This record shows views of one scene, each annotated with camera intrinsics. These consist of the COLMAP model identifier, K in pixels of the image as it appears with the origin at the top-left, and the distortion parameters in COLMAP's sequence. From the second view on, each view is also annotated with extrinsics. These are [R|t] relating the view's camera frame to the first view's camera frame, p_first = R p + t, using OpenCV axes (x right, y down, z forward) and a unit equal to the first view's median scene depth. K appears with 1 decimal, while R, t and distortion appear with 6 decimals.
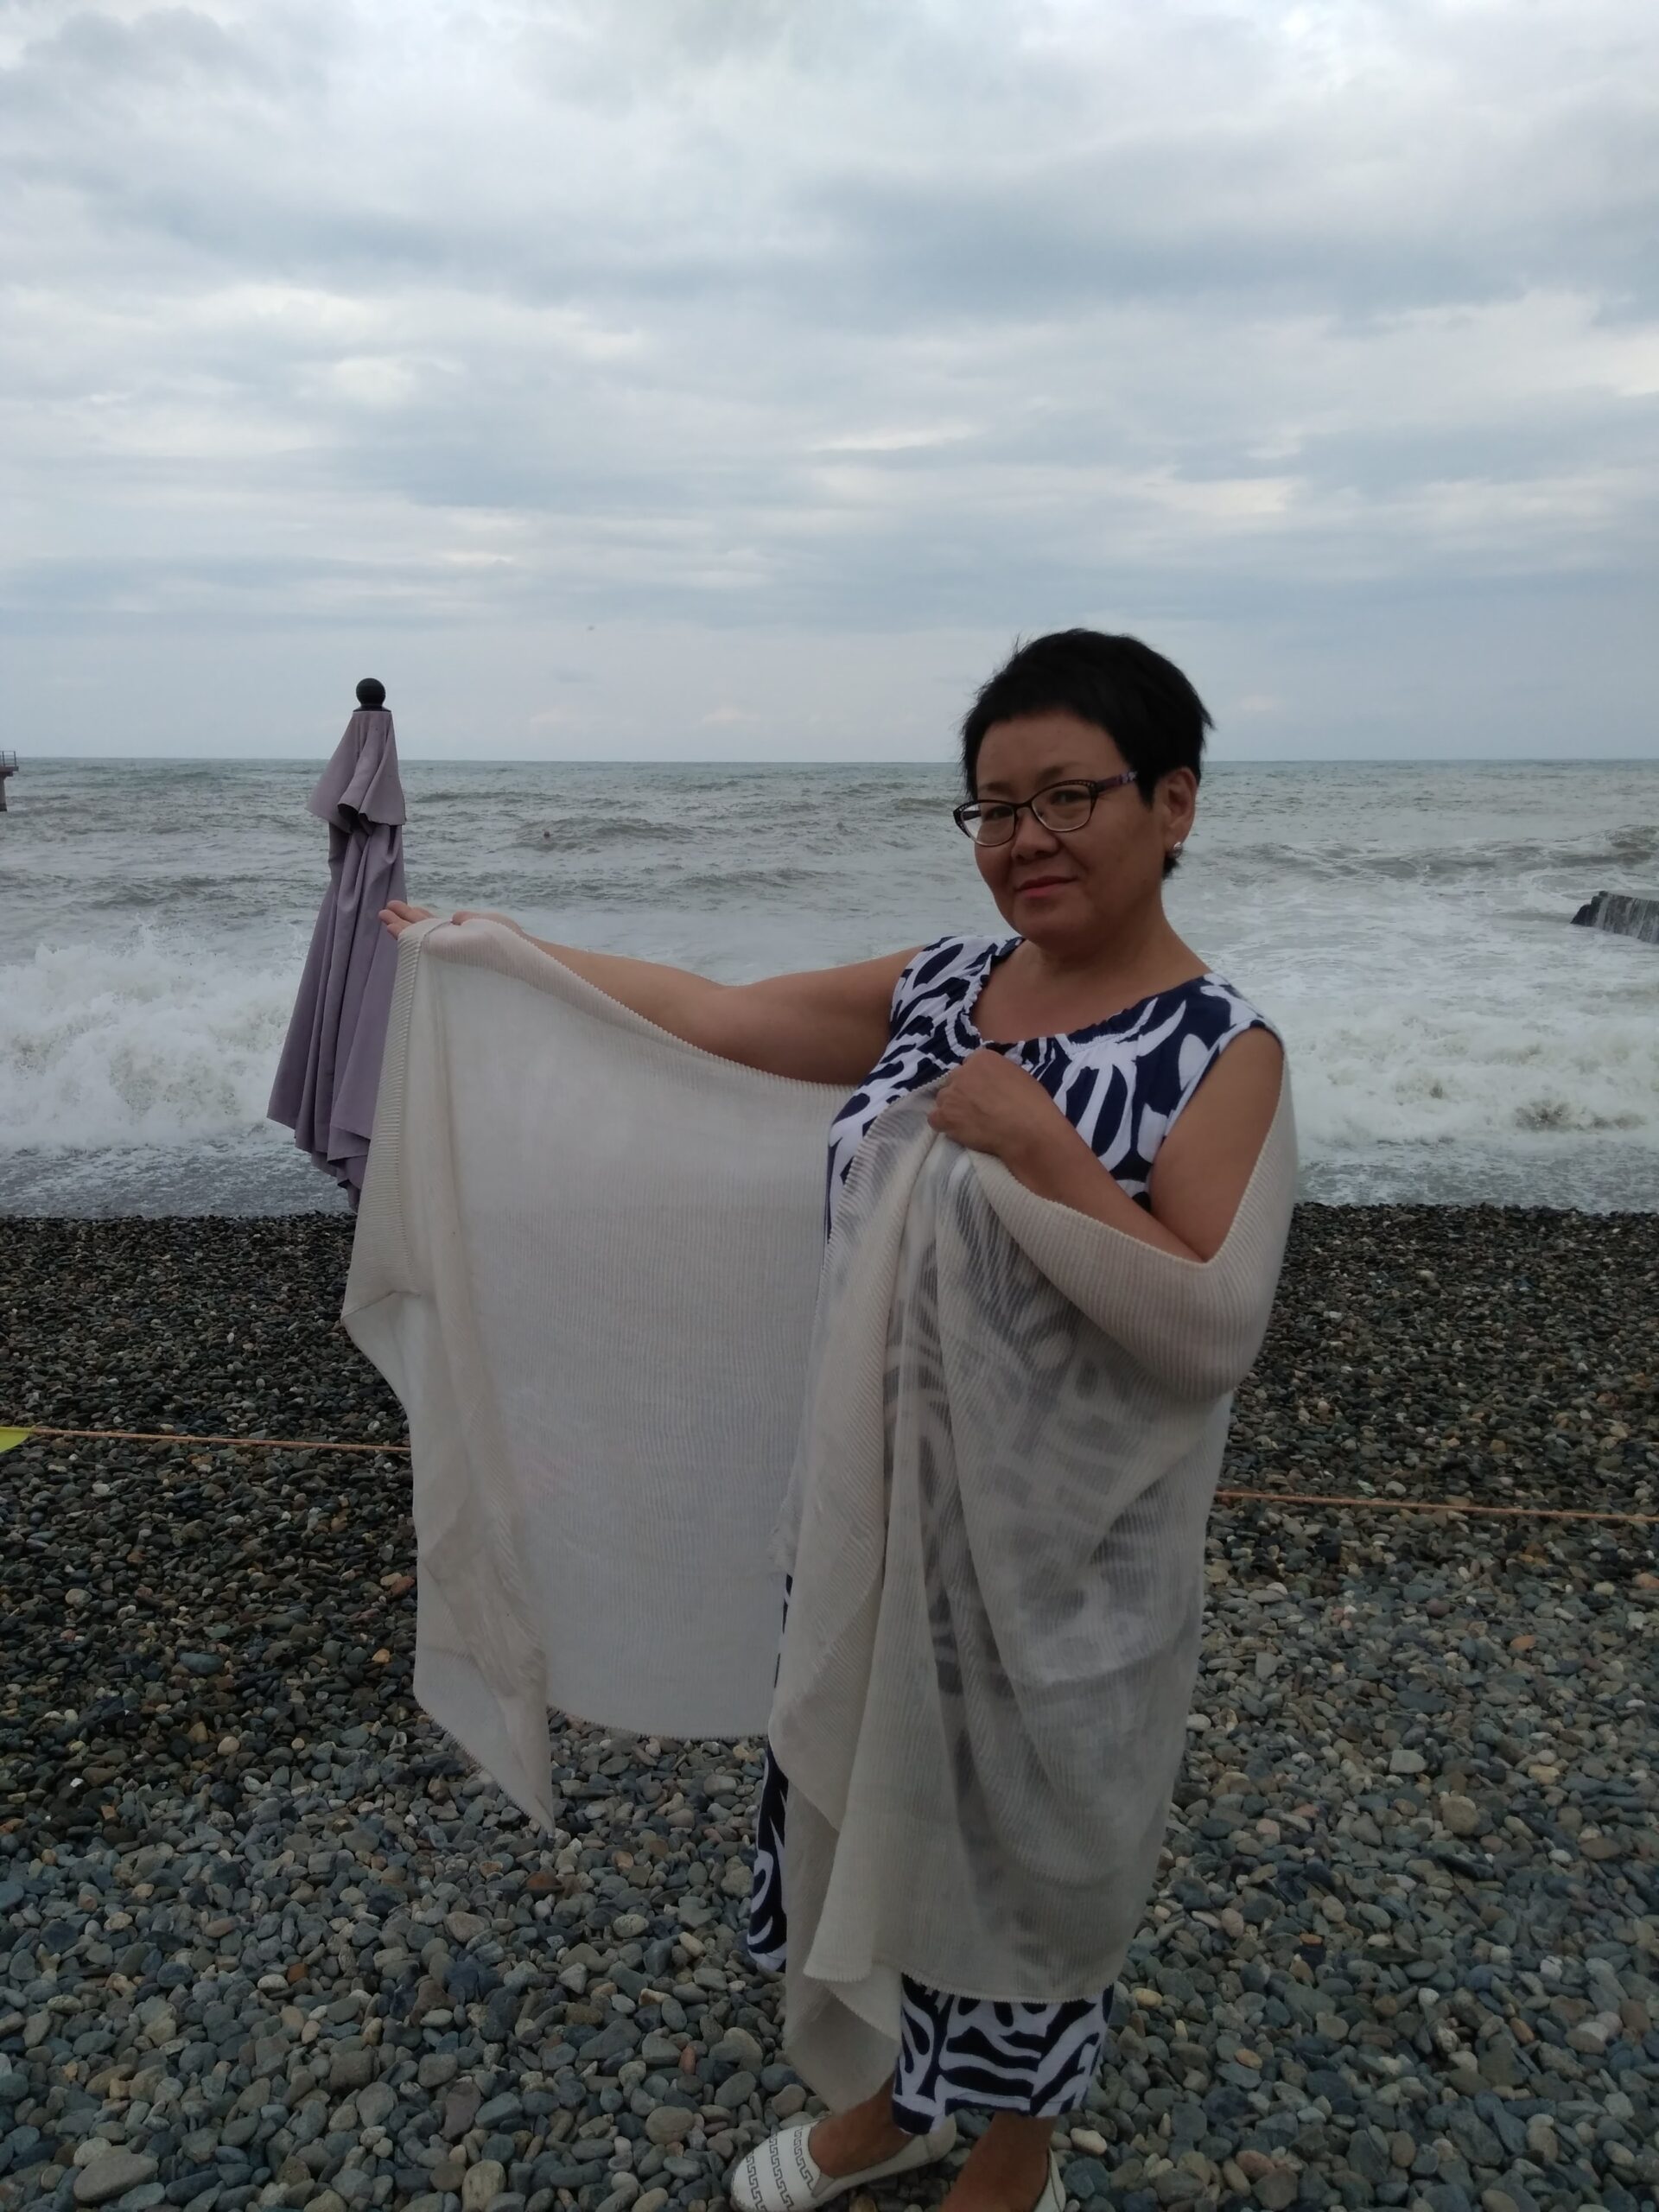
lens RADIAL K [[1713.8, 0, 829.5], [0, 1713.8, 1106.0], [0, 0, 1]] dist [0.036559, -0.040059]
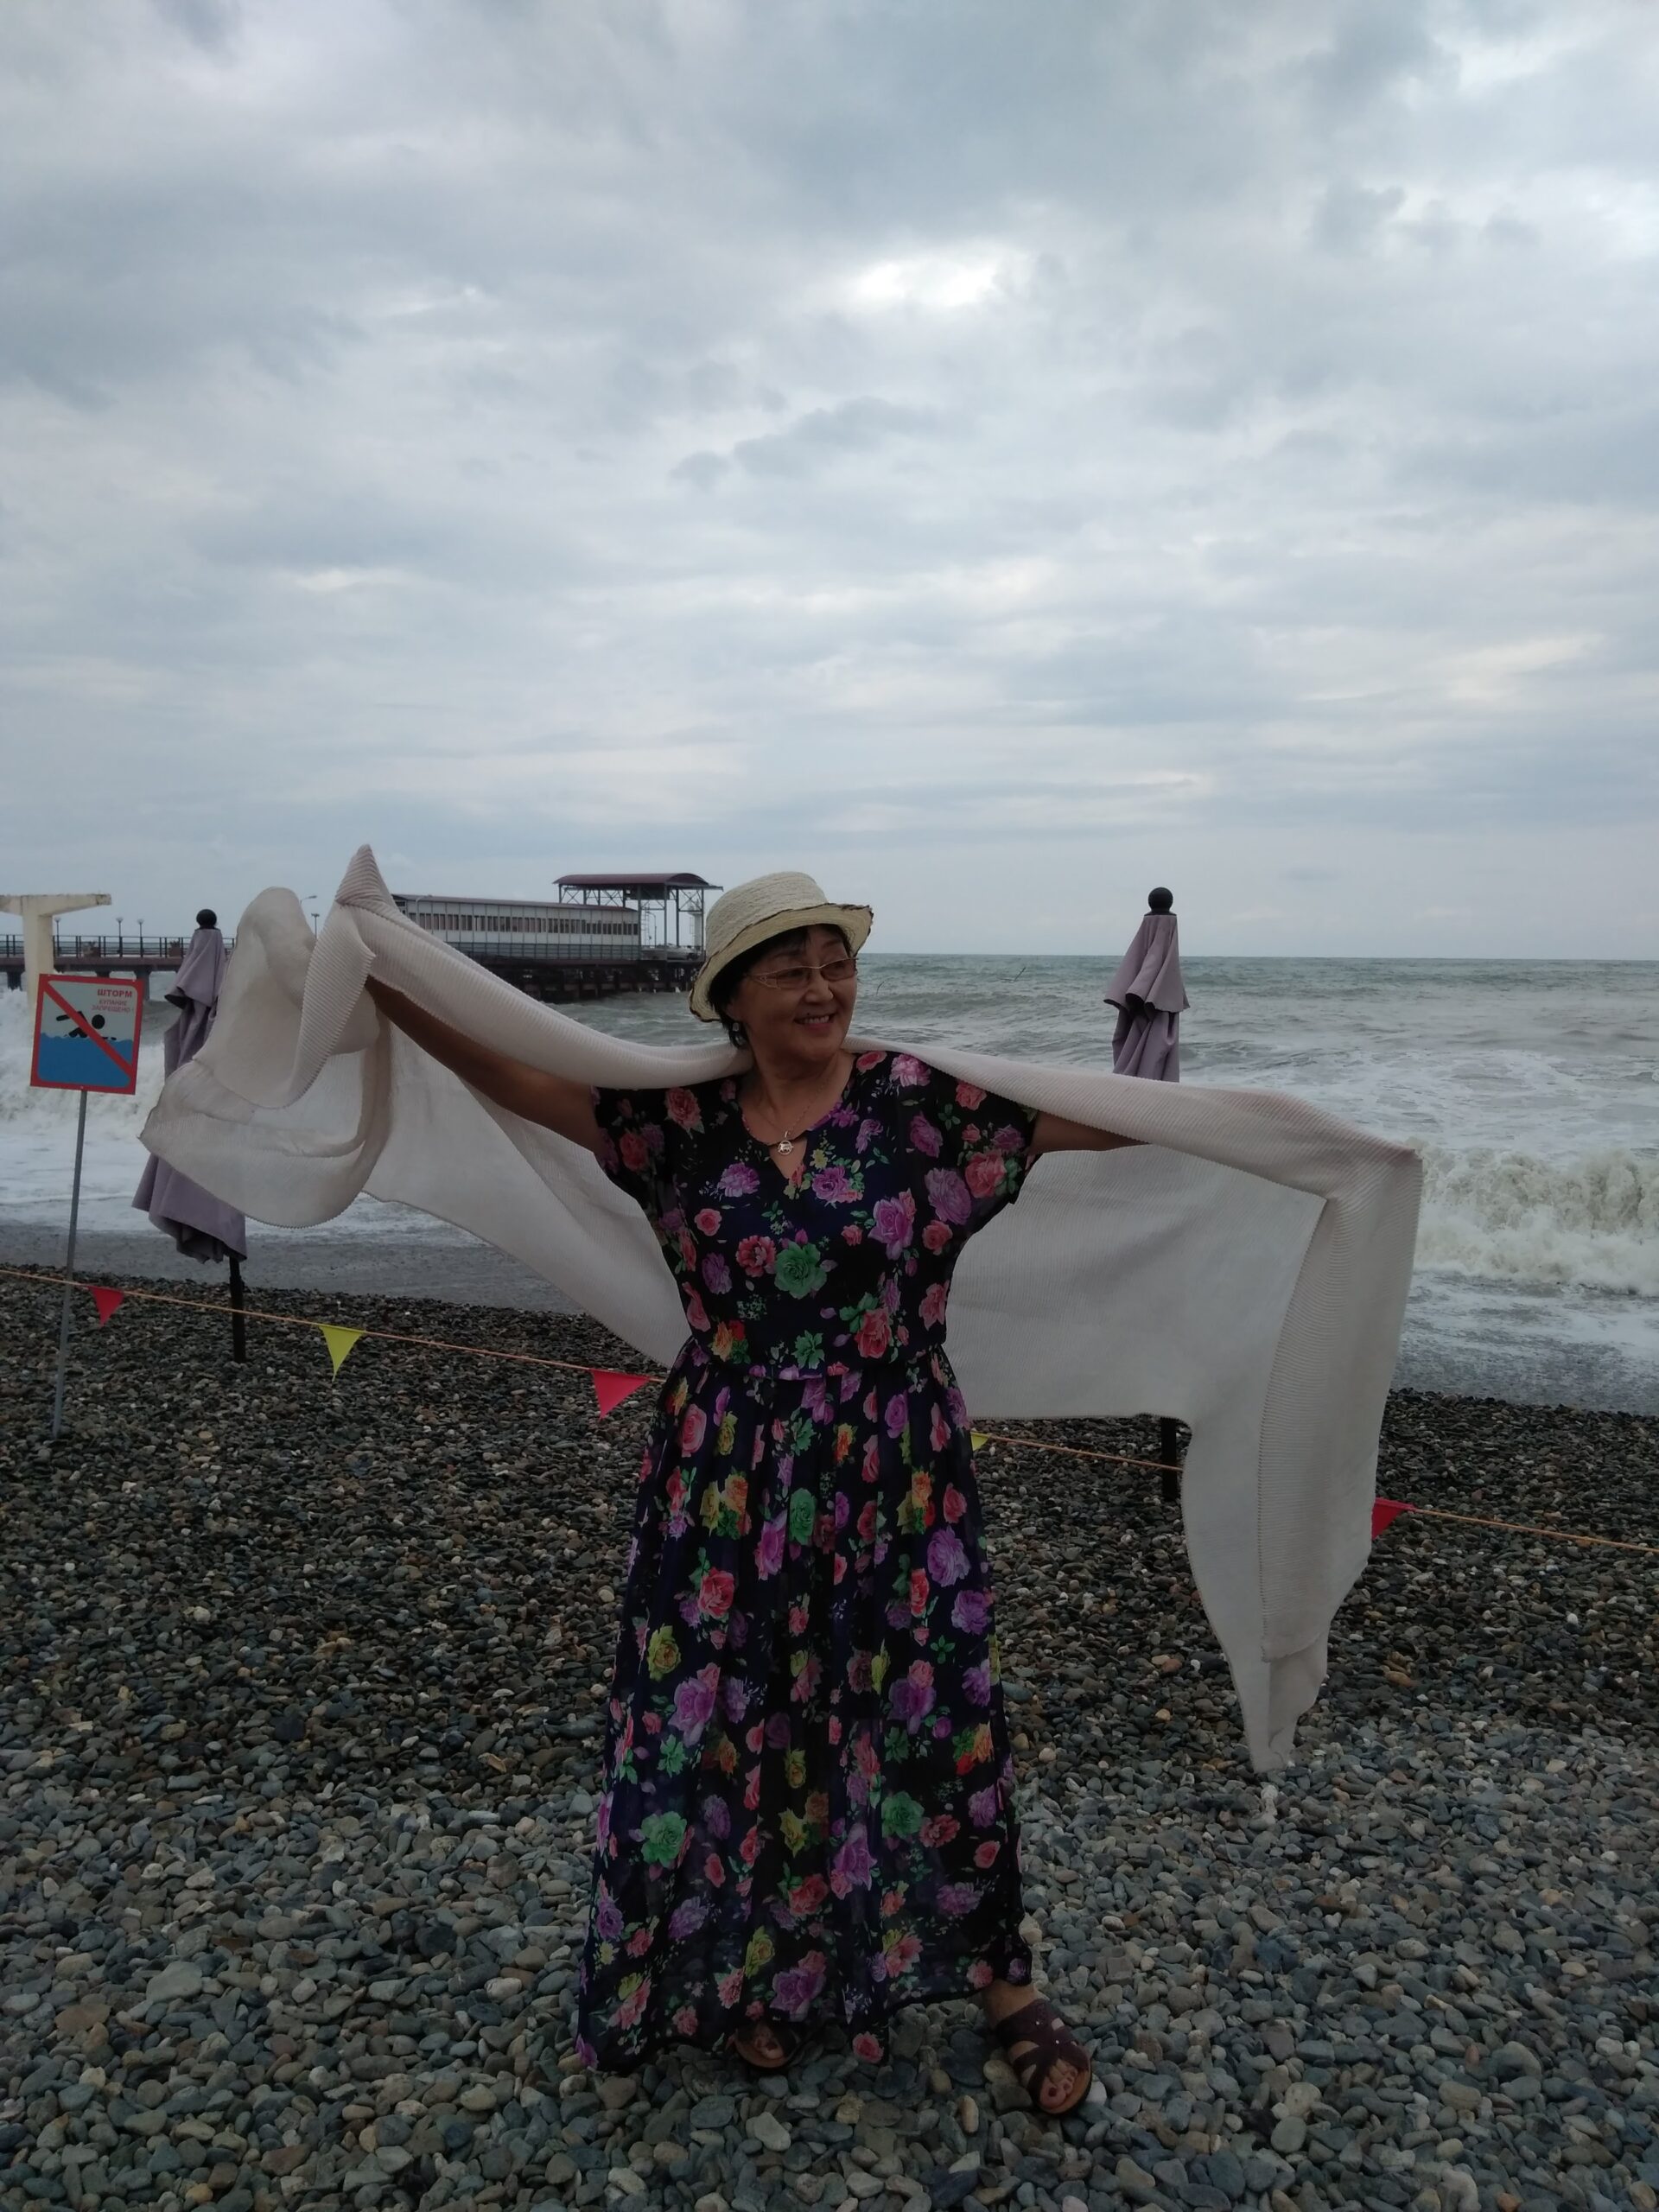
lens RADIAL K [[1713.8, 0, 829.5], [0, 1713.8, 1106.0], [0, 0, 1]] dist [0.036559, -0.040059]
pose [[0.924622, 0.046793, -0.378001, -0.056574], [-0.087489, 0.991981, -0.091206, 0.043470], [0.370703, 0.117402, 0.921302, -0.252300]]
